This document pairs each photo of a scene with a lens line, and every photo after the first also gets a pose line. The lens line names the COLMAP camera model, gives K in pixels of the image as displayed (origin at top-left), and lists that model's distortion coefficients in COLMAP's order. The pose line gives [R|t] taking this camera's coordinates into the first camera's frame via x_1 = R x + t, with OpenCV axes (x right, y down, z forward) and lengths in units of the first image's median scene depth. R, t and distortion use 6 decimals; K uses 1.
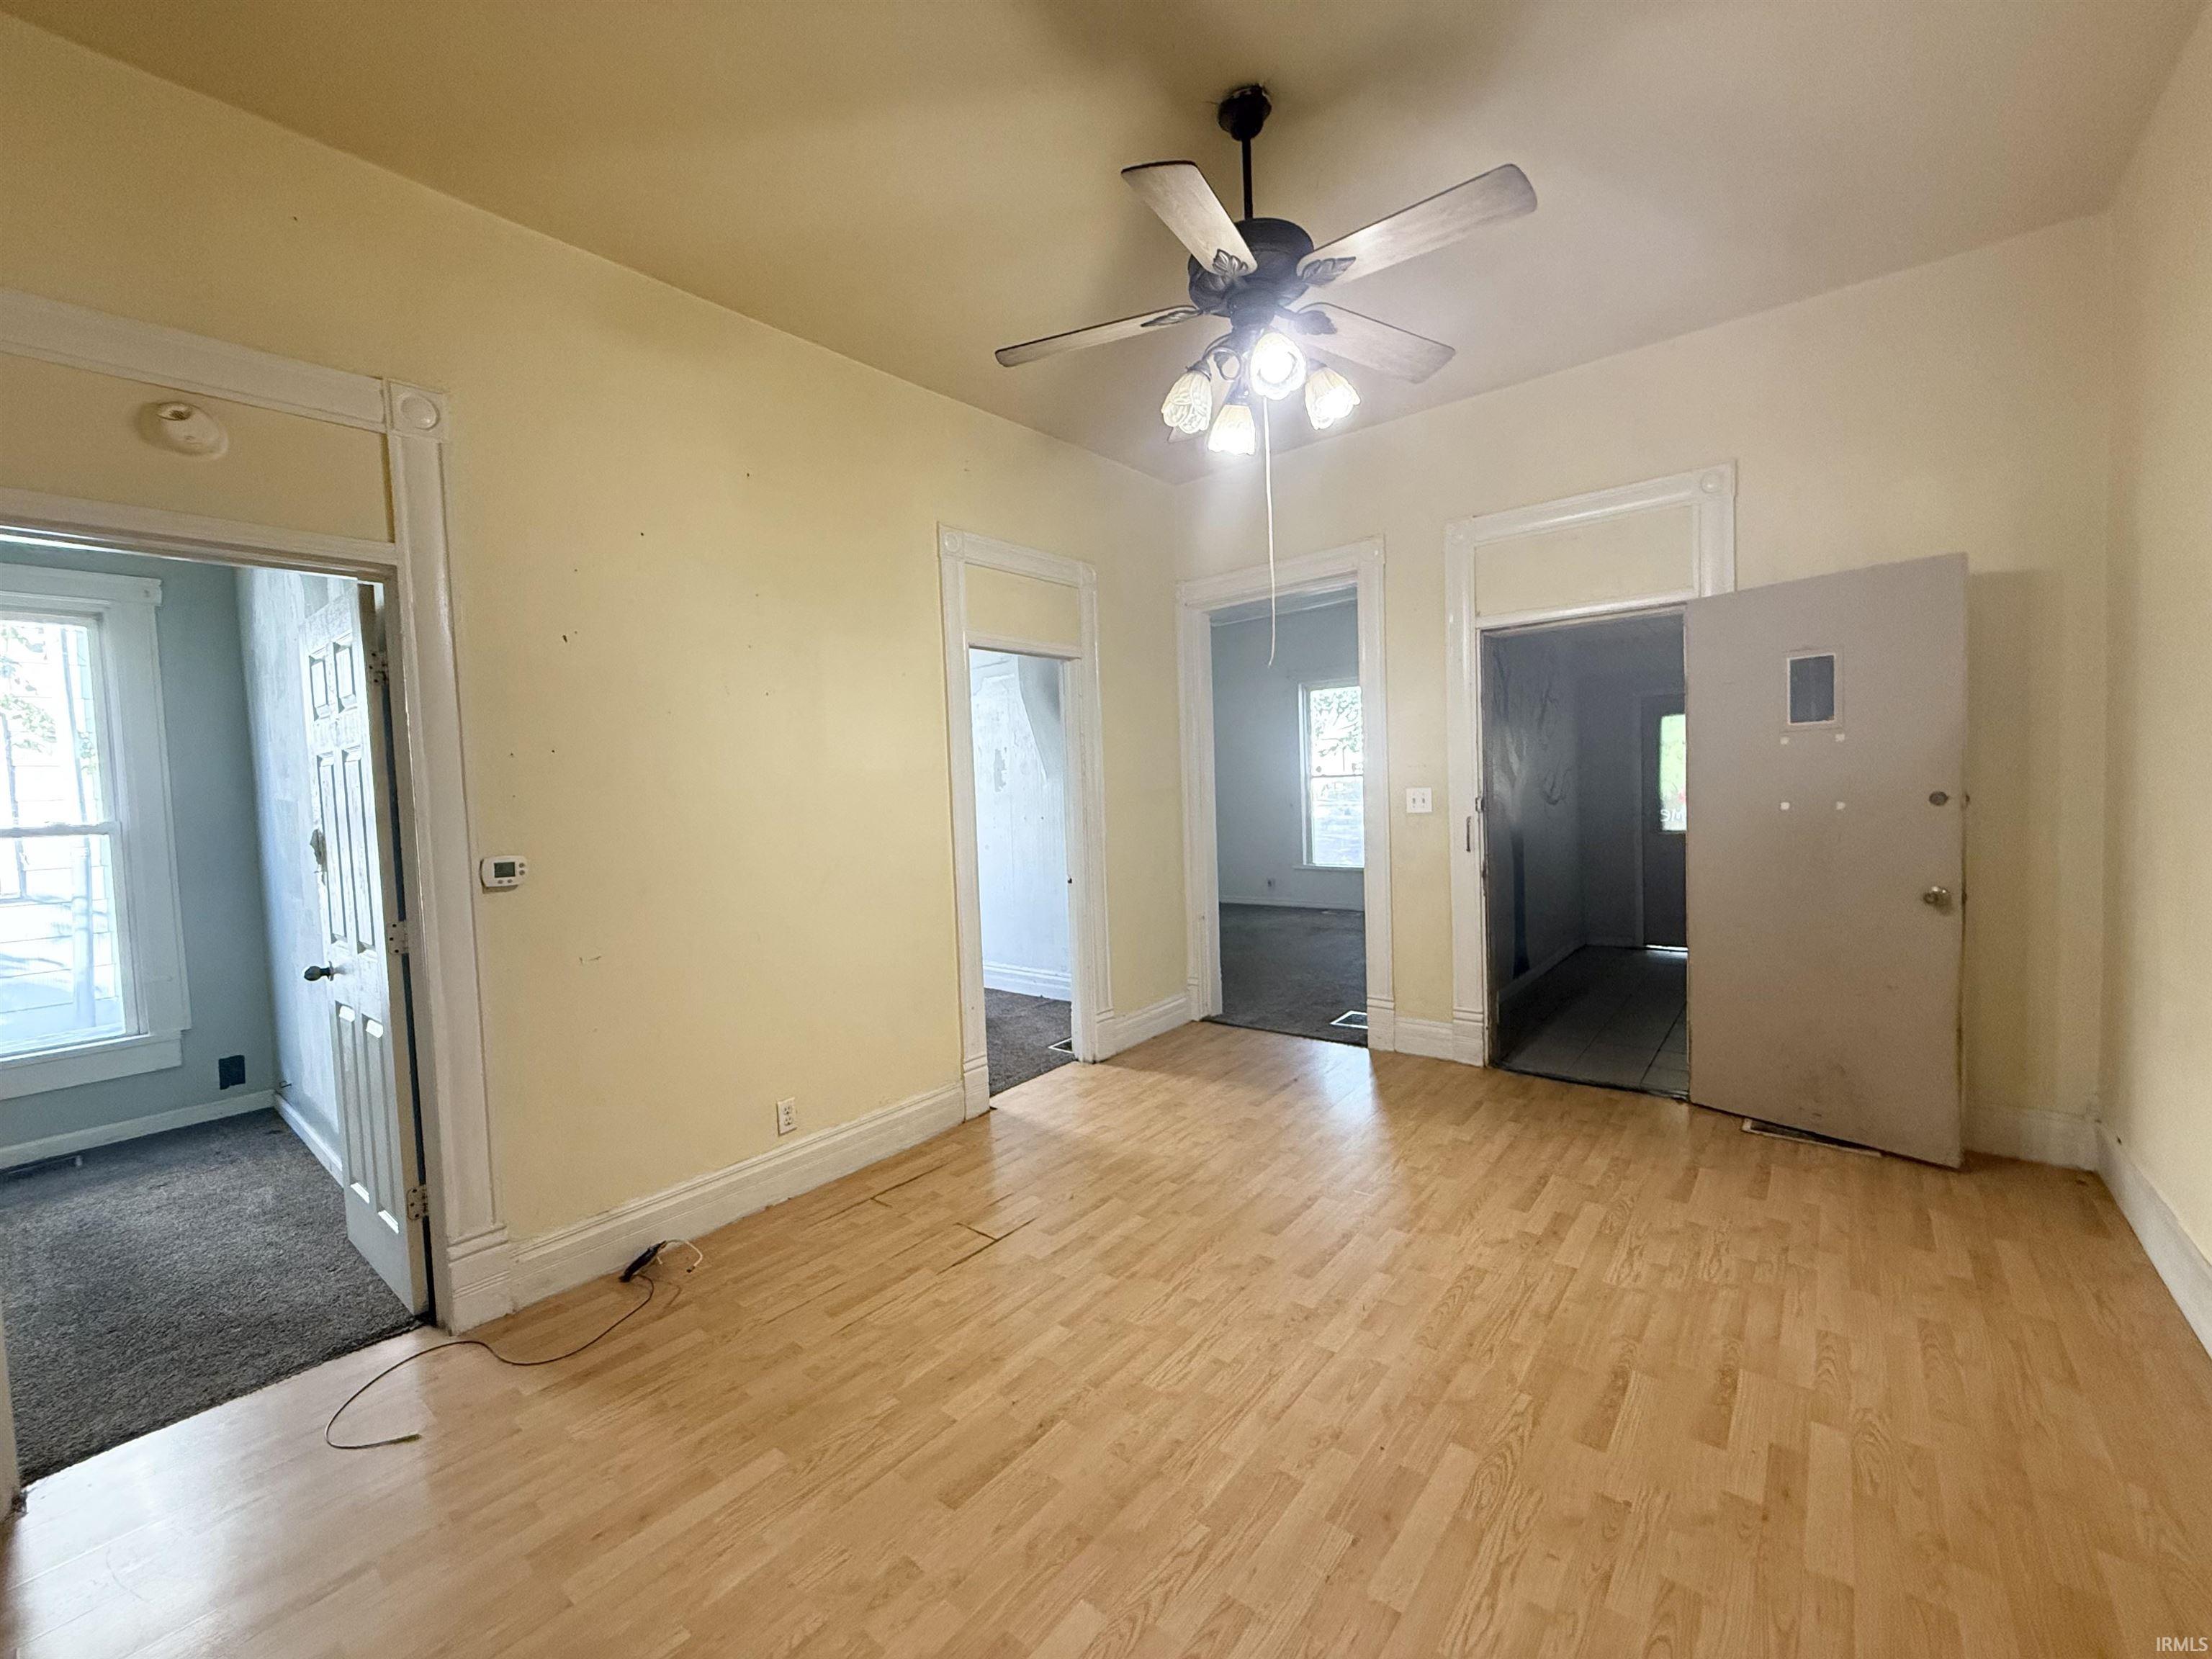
lens RADIAL K [[884.5, 0, 1099.9], [0, 884.5, 827.0], [0, 0, 1]] dist [-0.000517, 0.000130]
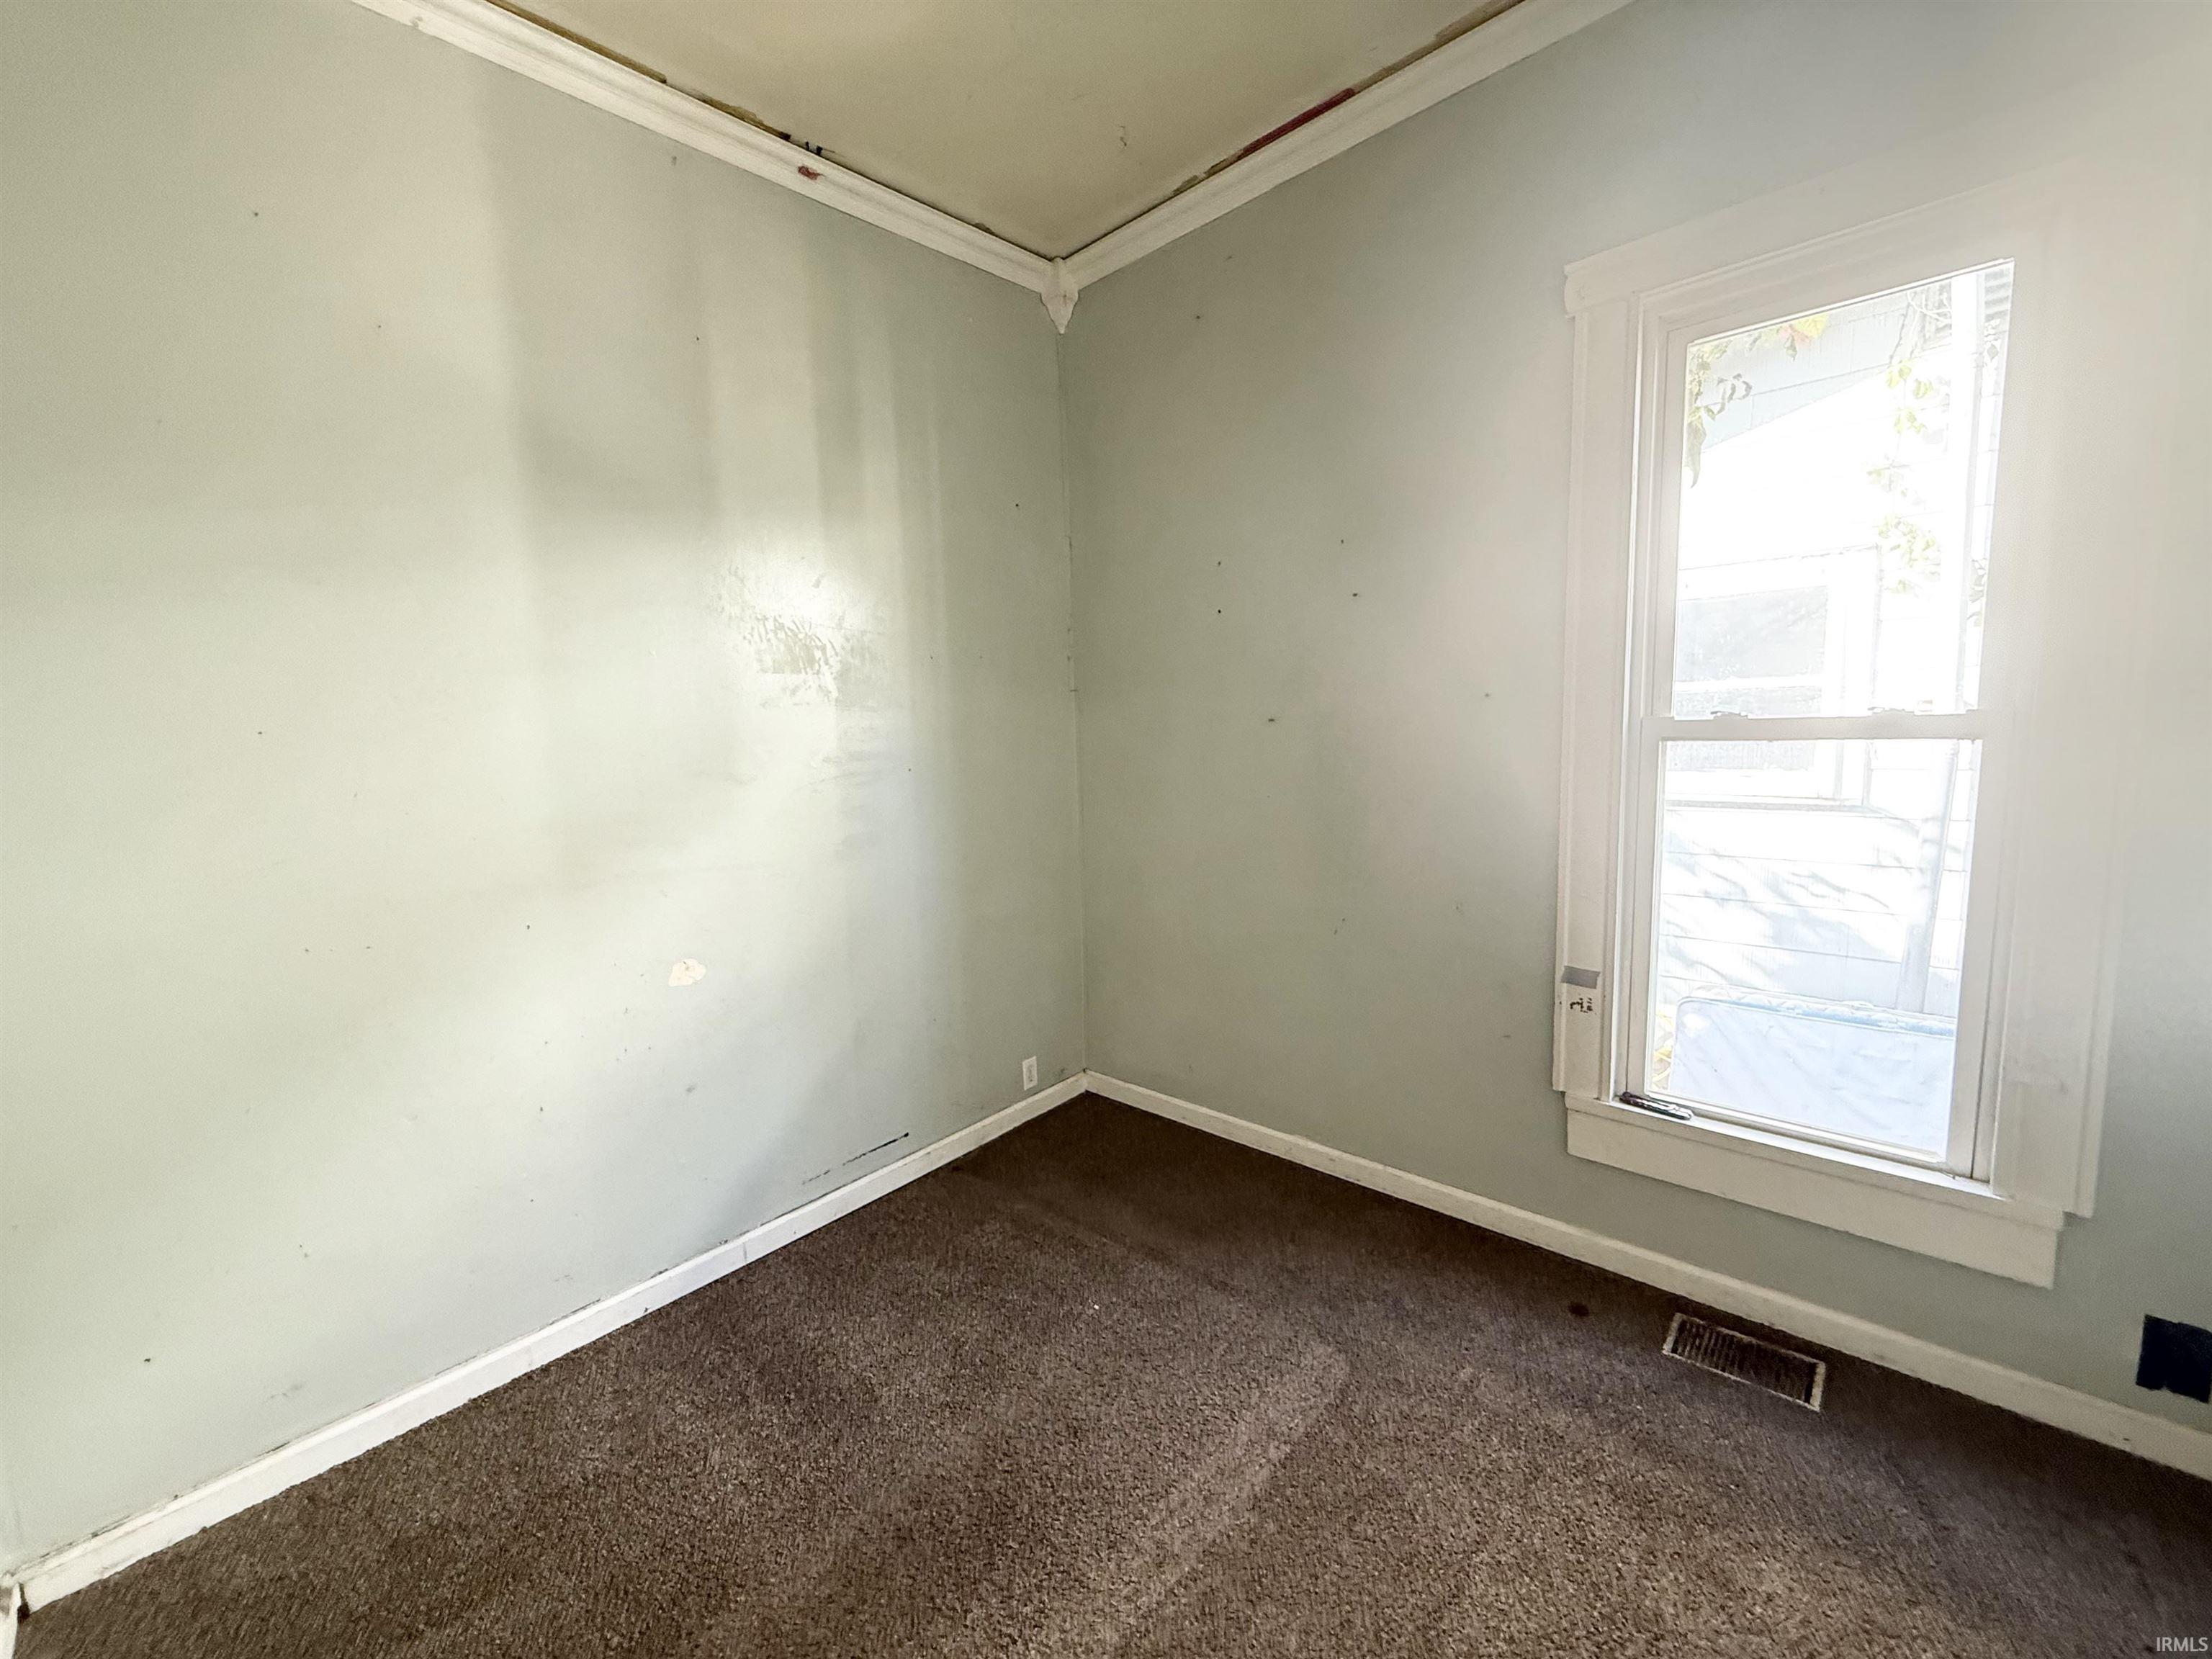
lens RADIAL K [[884.5, 0, 1099.9], [0, 884.5, 827.0], [0, 0, 1]] dist [-0.000517, 0.000130]
pose [[-0.060471, 0.153426, -0.986308, -0.467575], [-0.011496, 0.987944, 0.154385, -0.007336], [0.998104, 0.020674, -0.057978, 0.420967]]
